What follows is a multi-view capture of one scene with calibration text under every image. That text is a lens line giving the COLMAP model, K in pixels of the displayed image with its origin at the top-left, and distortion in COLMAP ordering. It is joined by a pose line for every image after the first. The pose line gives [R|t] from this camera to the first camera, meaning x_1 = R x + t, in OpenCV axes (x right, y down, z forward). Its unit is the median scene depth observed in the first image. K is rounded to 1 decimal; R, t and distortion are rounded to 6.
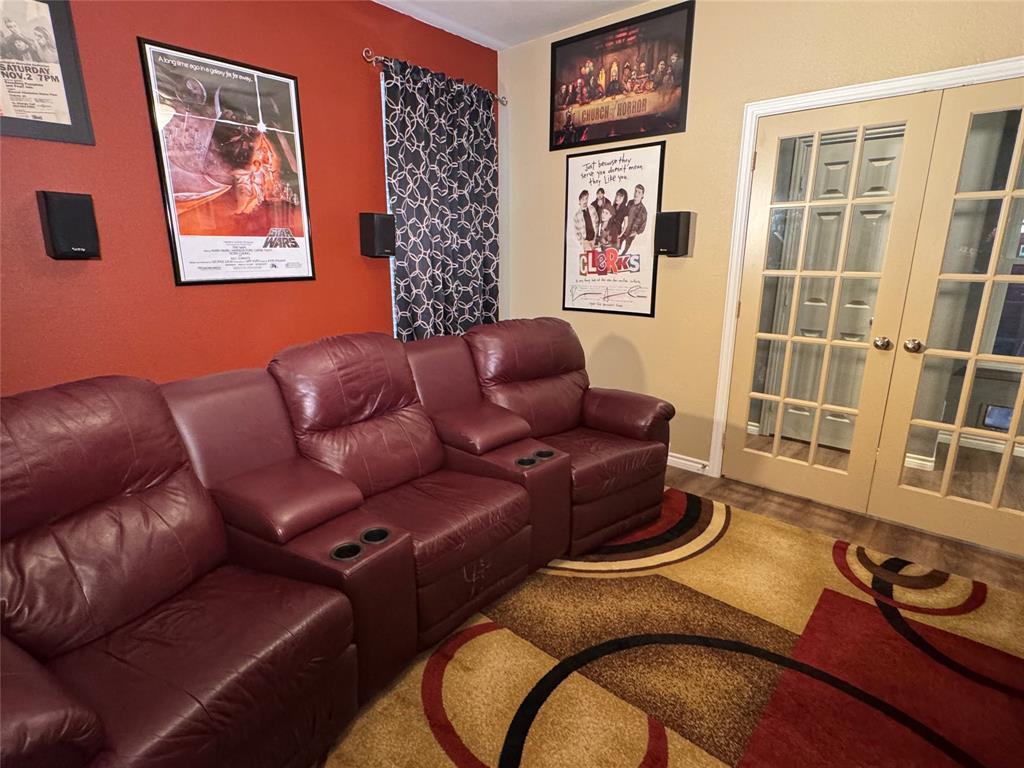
lens RADIAL K [[529.1, 0, 507.4], [0, 529.1, 381.4], [0, 0, 1]] dist [0.003444, -0.000320]
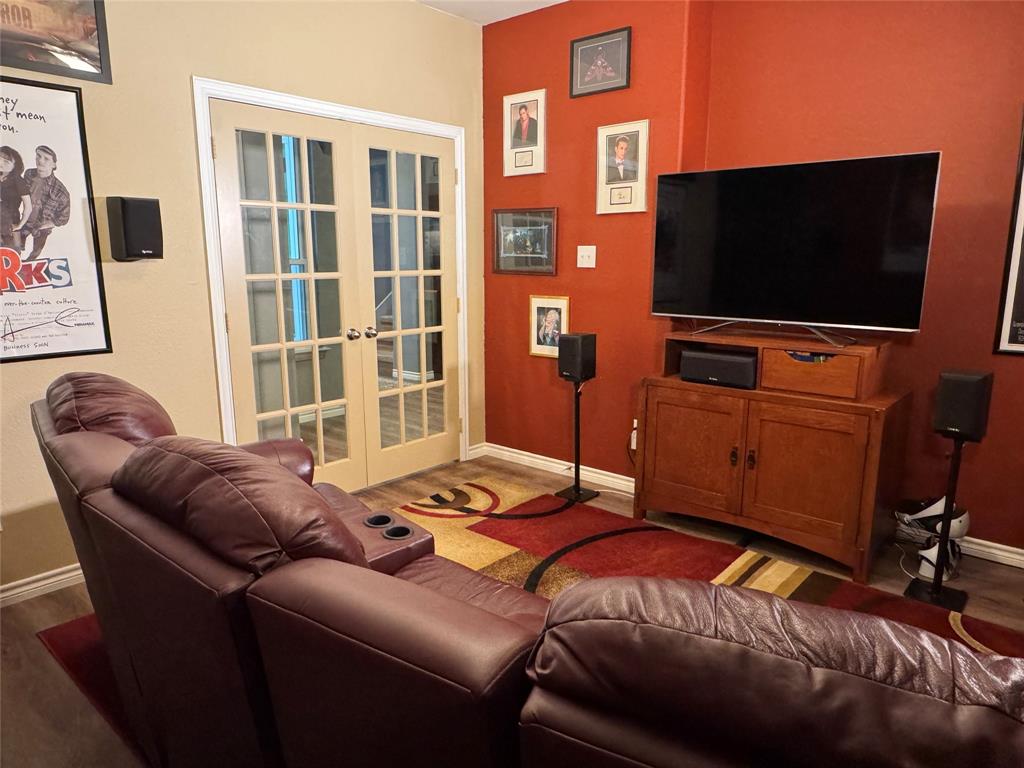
lens RADIAL K [[678.8, 0, 511.6], [0, 678.8, 386.4], [0, 0, 1]] dist [-0.002932, -0.000562]
pose [[-0.002542, -0.192717, 0.981251, -0.703375], [0.237942, 0.952955, 0.187776, -0.151523], [-0.971276, 0.233958, 0.043433, 0.612899]]
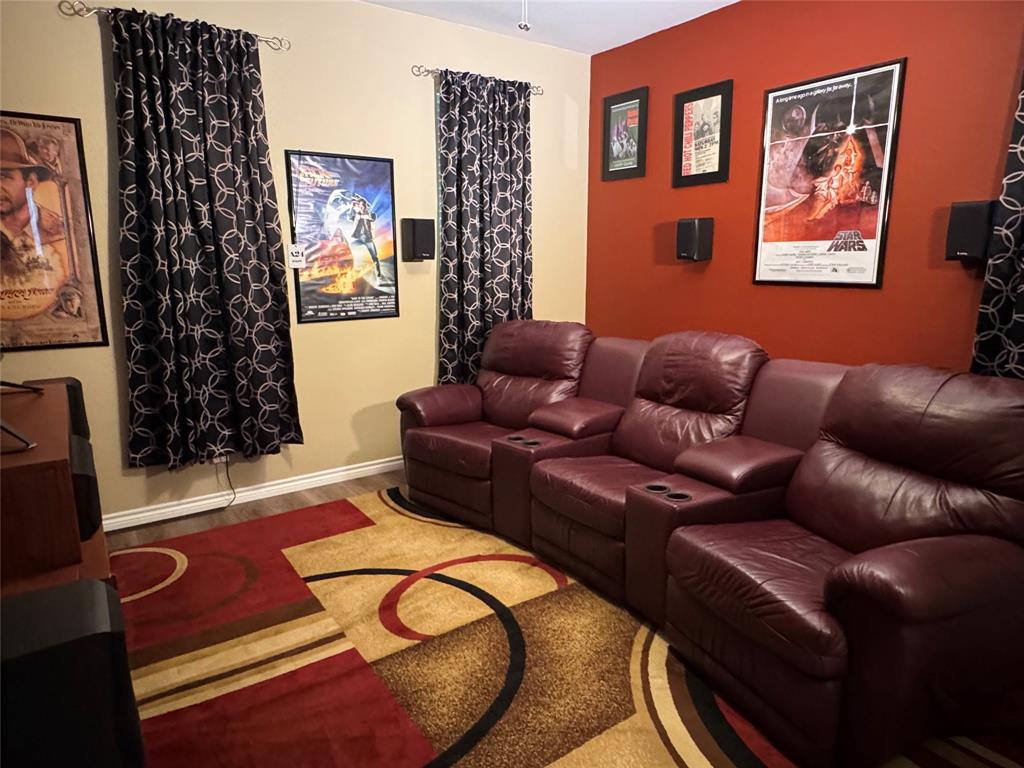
lens RADIAL K [[637.3, 0, 510.6], [0, 637.3, 383.0], [0, 0, 1]] dist [-0.002361, 0.000524]
pose [[-0.231617, 0.185842, -0.954891, 0.886217], [-0.233673, 0.942216, 0.240055, -0.174833], [0.944325, 0.278733, -0.174807, 0.743385]]
